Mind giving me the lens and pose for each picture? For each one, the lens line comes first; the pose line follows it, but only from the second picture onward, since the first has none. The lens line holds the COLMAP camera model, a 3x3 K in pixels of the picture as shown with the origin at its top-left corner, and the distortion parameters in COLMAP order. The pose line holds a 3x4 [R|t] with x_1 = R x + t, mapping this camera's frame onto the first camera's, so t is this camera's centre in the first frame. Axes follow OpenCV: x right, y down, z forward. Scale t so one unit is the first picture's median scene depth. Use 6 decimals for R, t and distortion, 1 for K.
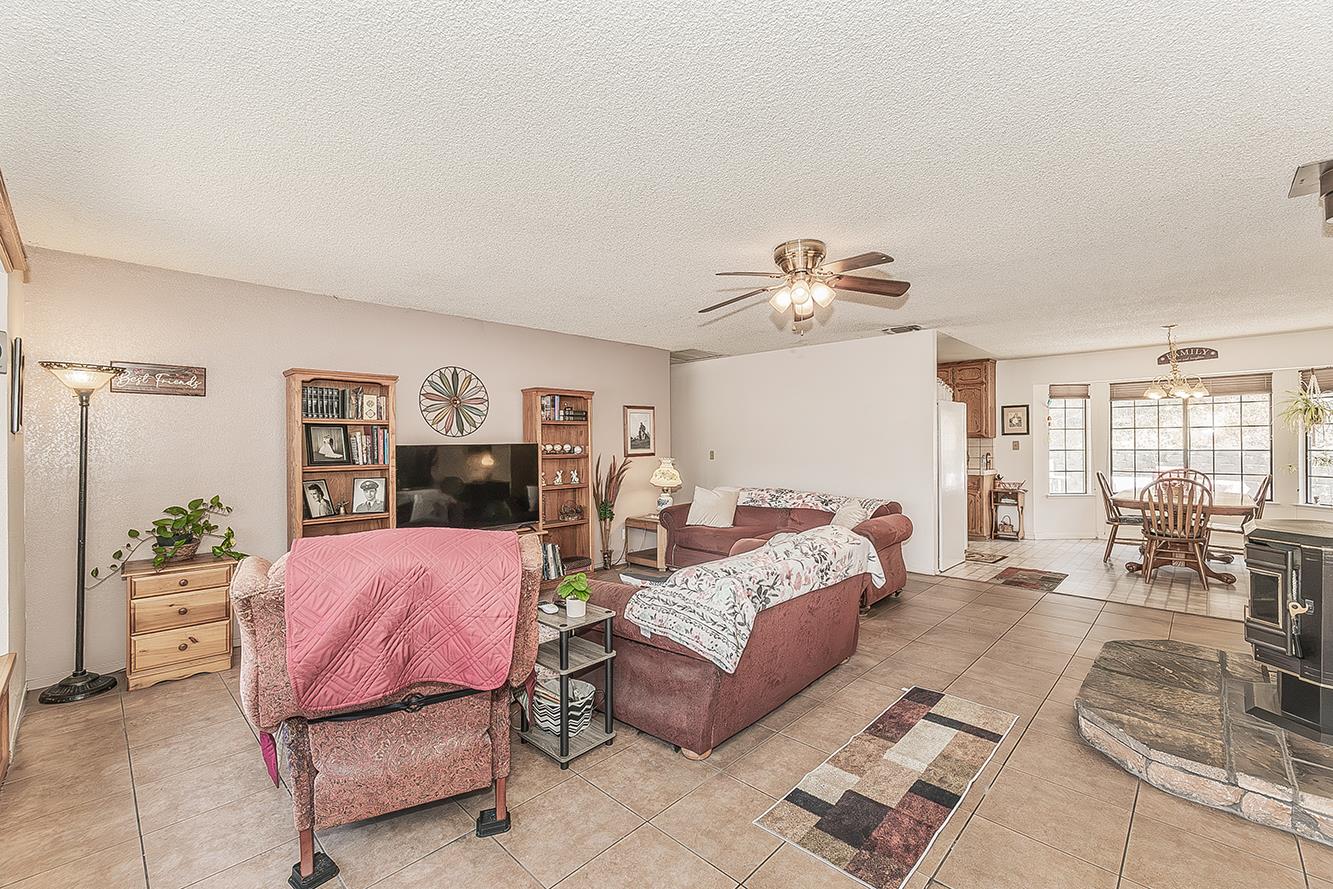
lens RADIAL K [[553.6, 0, 689.0], [0, 553.6, 439.2], [0, 0, 1]] dist [0.001484, -0.000047]
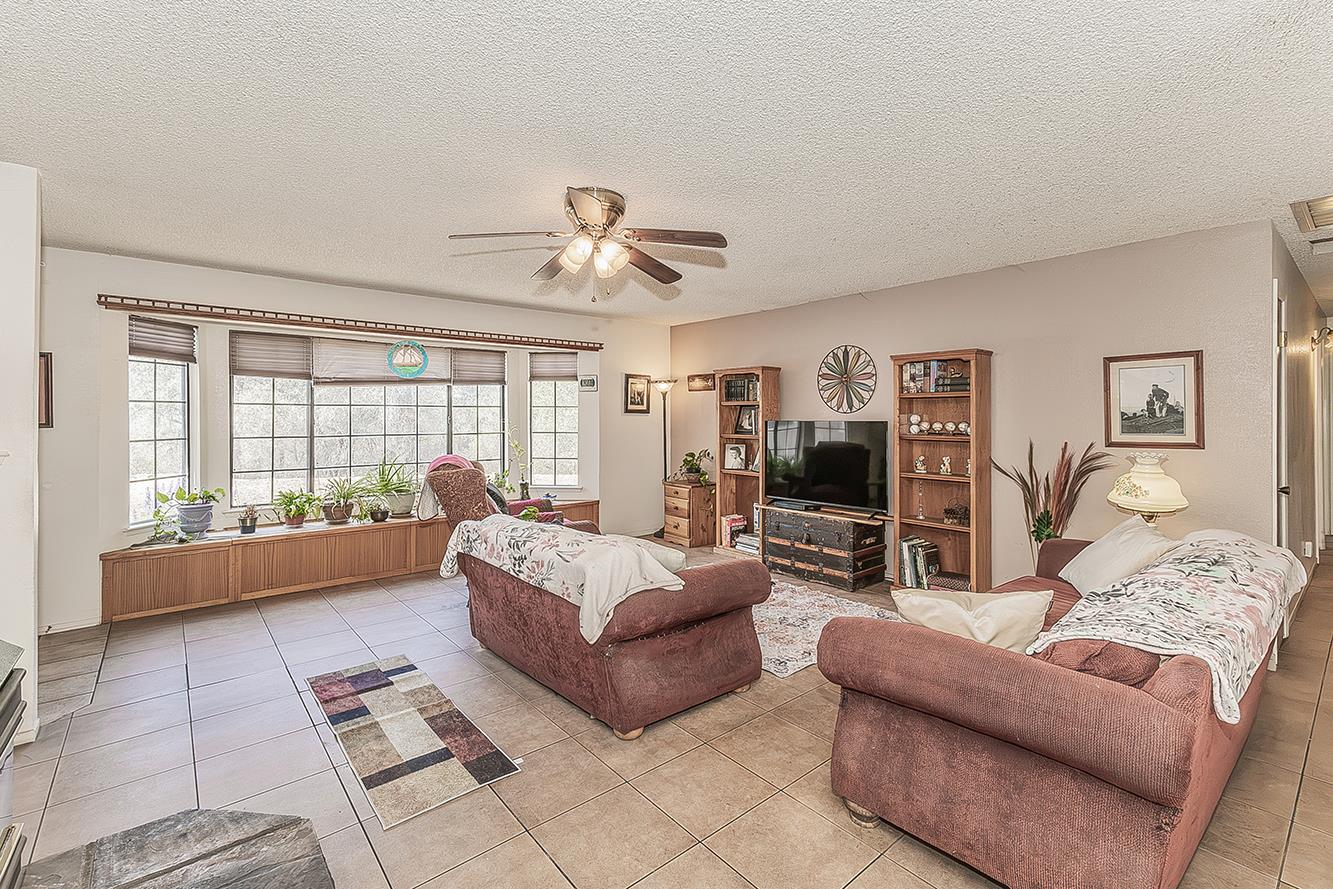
lens RADIAL K [[583.0, 0, 660.0], [0, 583.0, 415.8], [0, 0, 1]] dist [0.000779, 0.000235]
pose [[-0.115085, 0.008797, -0.993317, 0.714352], [0.007470, 0.999940, 0.007990, -0.010898], [0.993328, -0.006501, -0.115143, 0.800370]]
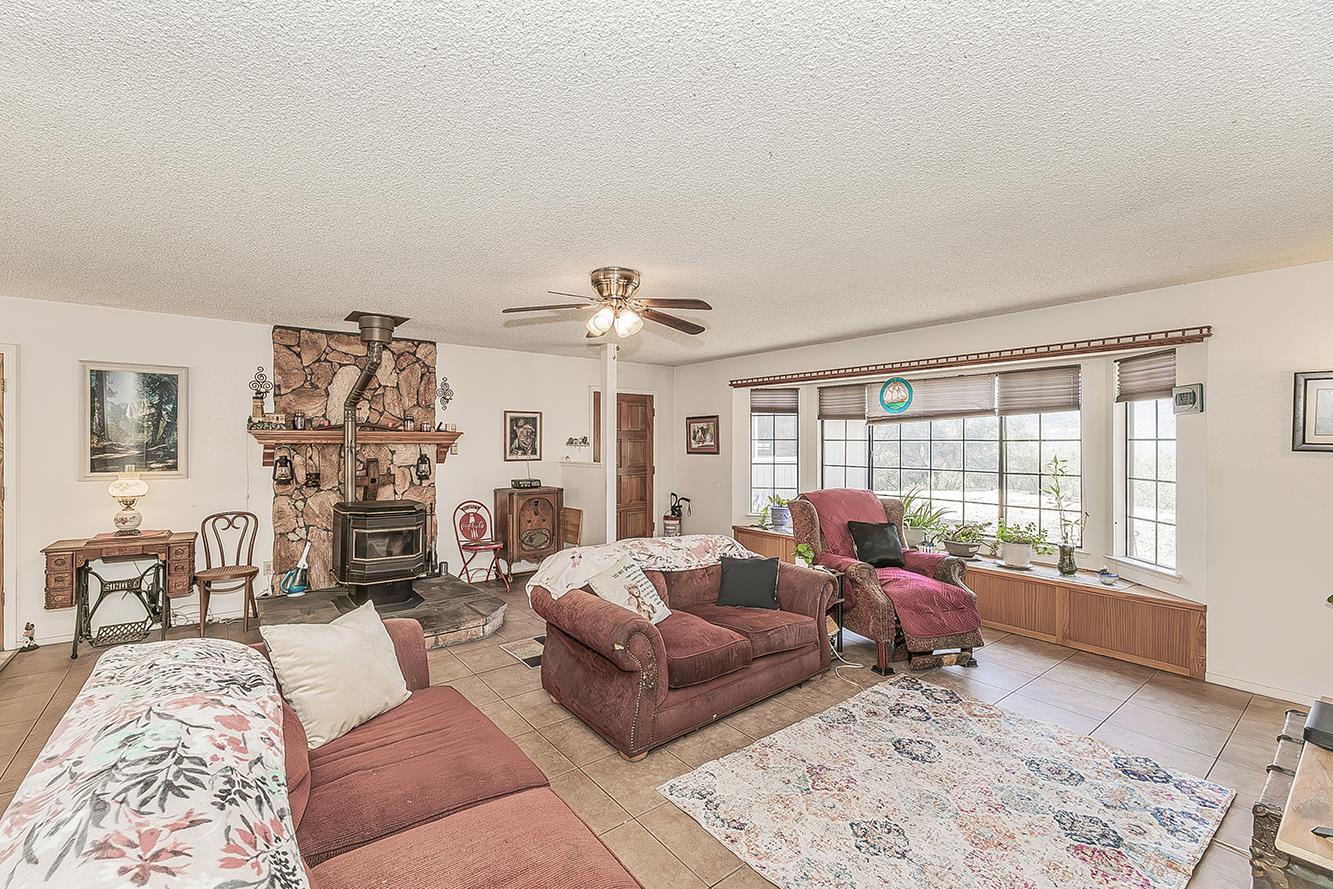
lens RADIAL K [[576.1, 0, 661.9], [0, 576.1, 444.4], [0, 0, 1]] dist [-0.000357, -0.000060]
pose [[-0.989559, 0.004629, 0.144053, -0.039382], [0.003917, 0.999979, -0.005222, -0.013696], [-0.144074, -0.004603, -0.989556, 1.374811]]
